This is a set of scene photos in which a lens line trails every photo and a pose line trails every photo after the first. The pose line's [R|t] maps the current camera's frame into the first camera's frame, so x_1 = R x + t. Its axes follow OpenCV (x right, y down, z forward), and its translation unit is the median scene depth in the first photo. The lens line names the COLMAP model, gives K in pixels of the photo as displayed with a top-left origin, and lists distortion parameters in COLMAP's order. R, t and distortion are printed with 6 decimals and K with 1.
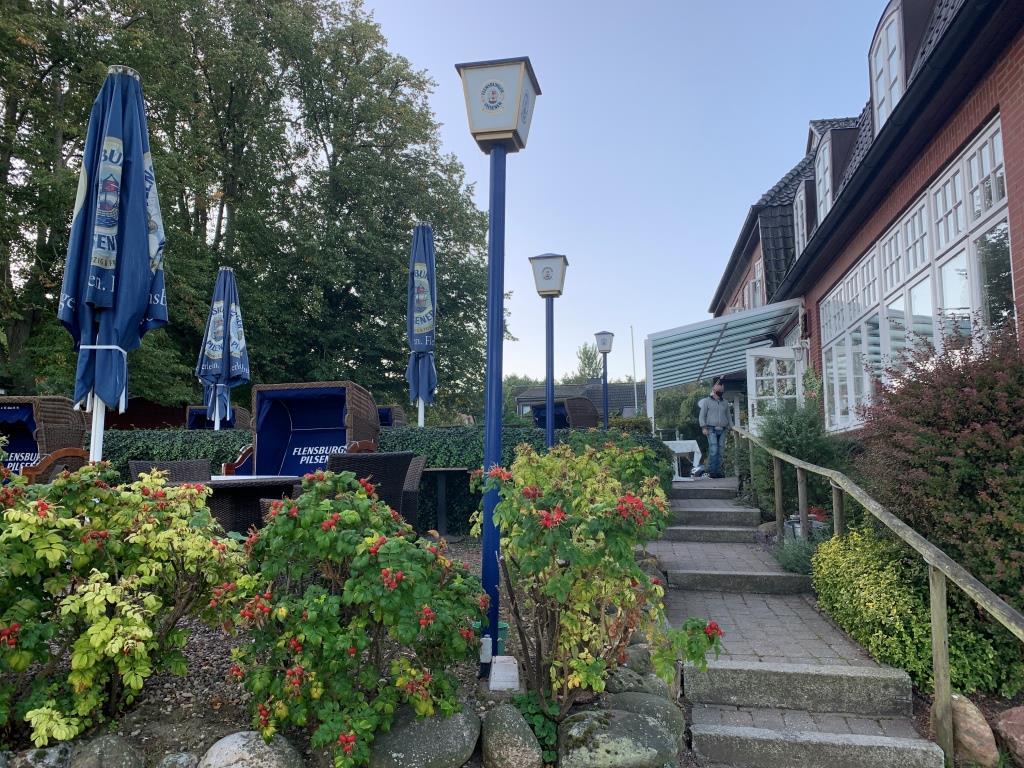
lens RADIAL K [[788.6, 0, 507.9], [0, 788.6, 383.6], [0, 0, 1]] dist [0.078212, -0.085000]
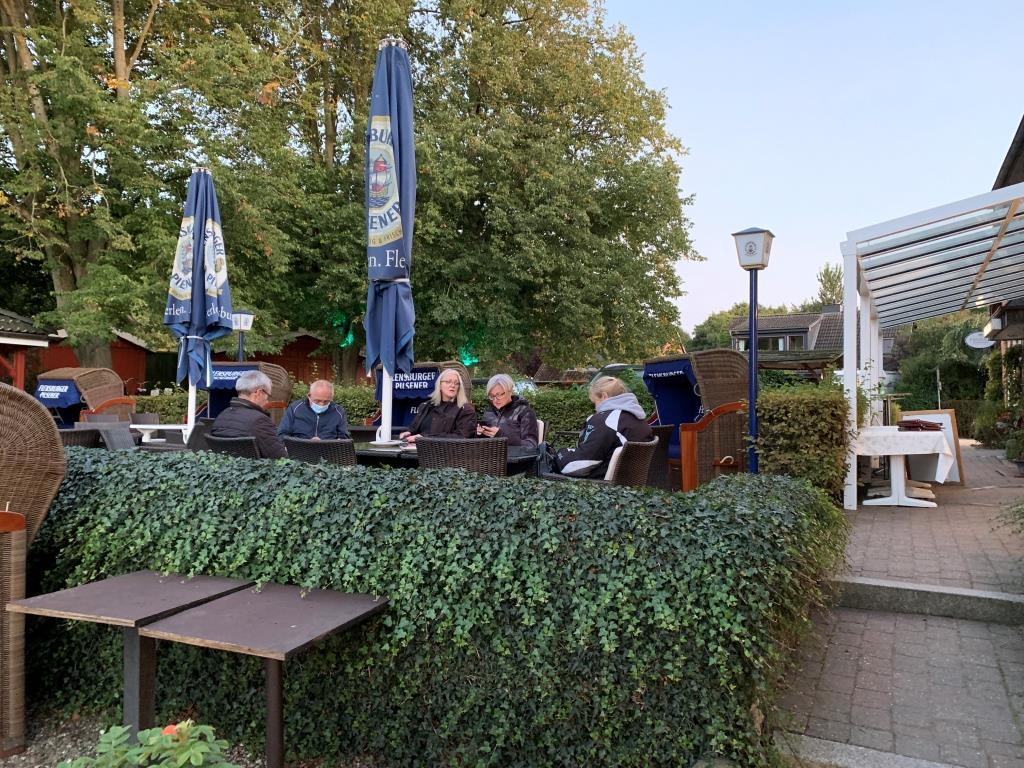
lens RADIAL K [[788.6, 0, 507.9], [0, 788.6, 383.6], [0, 0, 1]] dist [0.078212, -0.085000]
pose [[0.957989, 0.002574, -0.286793, 0.108659], [0.022512, 0.996200, 0.084136, -0.010174], [0.285920, -0.087058, 0.954291, 0.398268]]
